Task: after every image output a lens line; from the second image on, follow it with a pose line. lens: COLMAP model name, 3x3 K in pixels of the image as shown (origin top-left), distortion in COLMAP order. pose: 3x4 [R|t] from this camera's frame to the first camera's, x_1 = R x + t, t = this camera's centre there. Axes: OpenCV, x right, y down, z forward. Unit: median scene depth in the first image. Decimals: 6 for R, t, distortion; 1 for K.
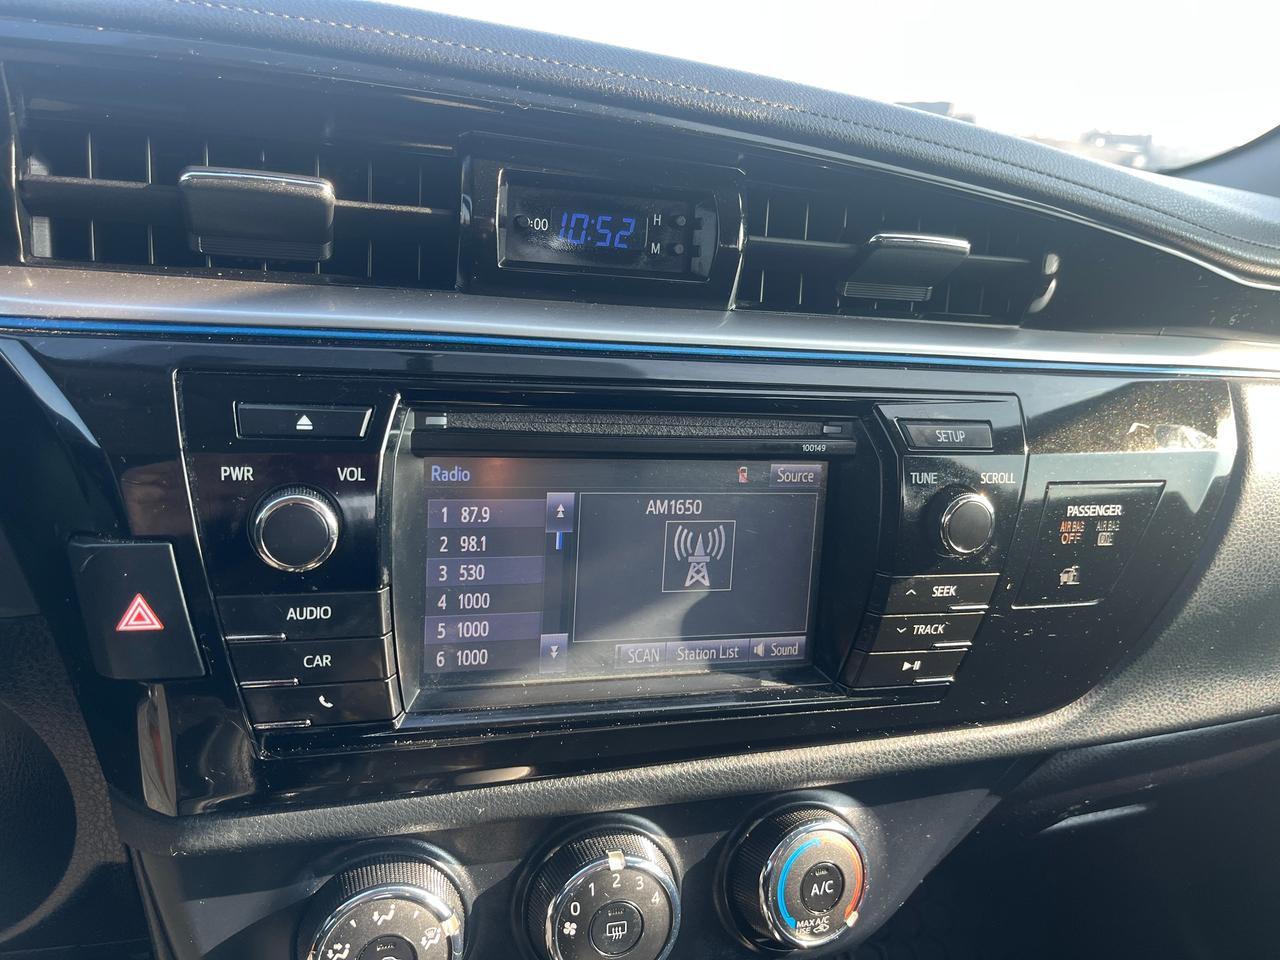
lens RADIAL K [[984.8, 0, 616.4], [0, 984.8, 486.9], [0, 0, 1]] dist [0.038870, -0.045842]
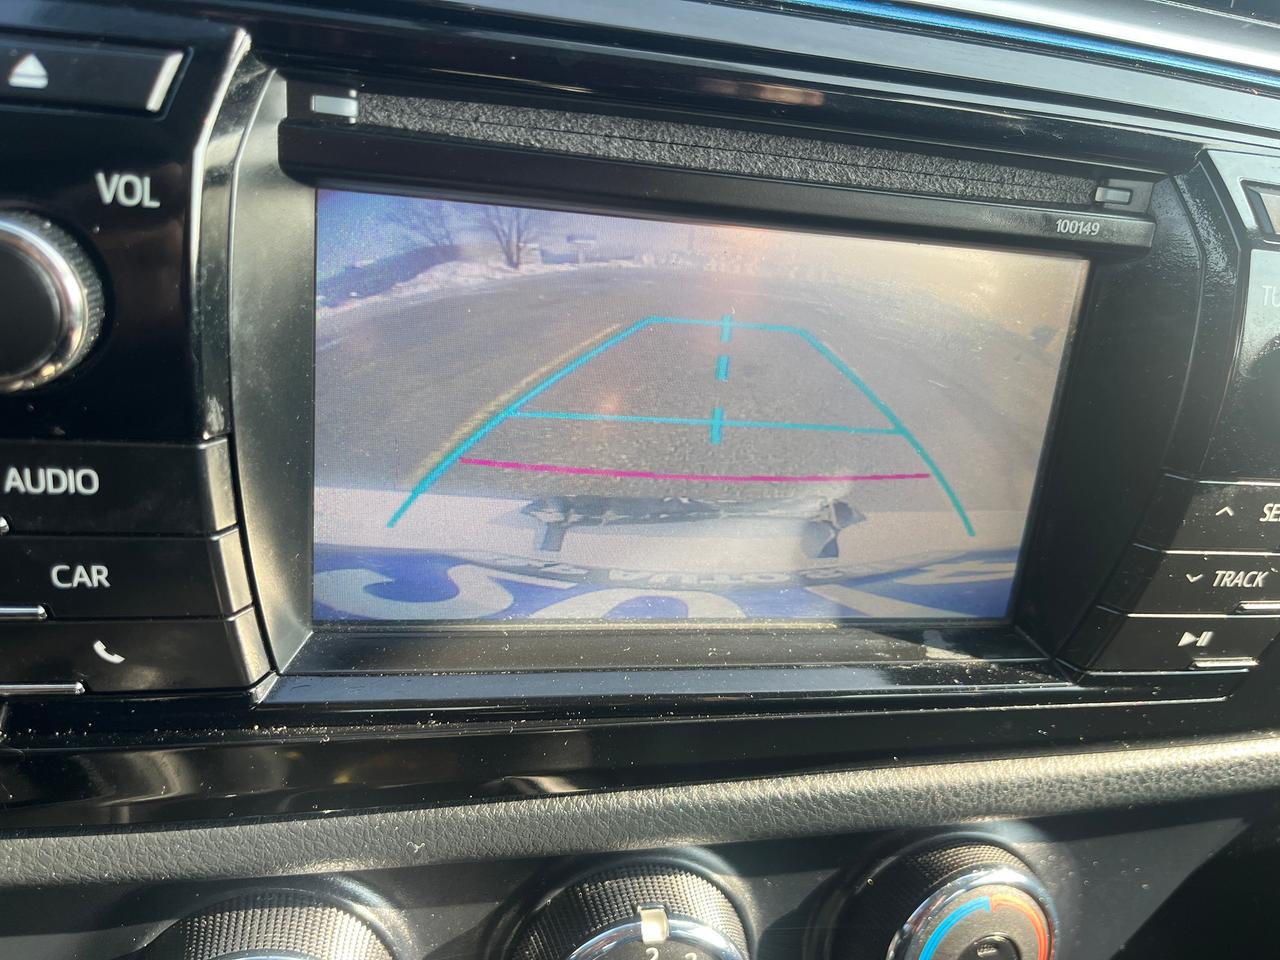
lens RADIAL K [[984.8, 0, 615.6], [0, 984.8, 482.0], [0, 0, 1]] dist [0.038870, -0.045842]
pose [[0.996020, 0.061393, -0.064609, -0.000844], [-0.053980, 0.992374, 0.110818, 0.048618], [0.070920, -0.106889, 0.991738, 0.440039]]
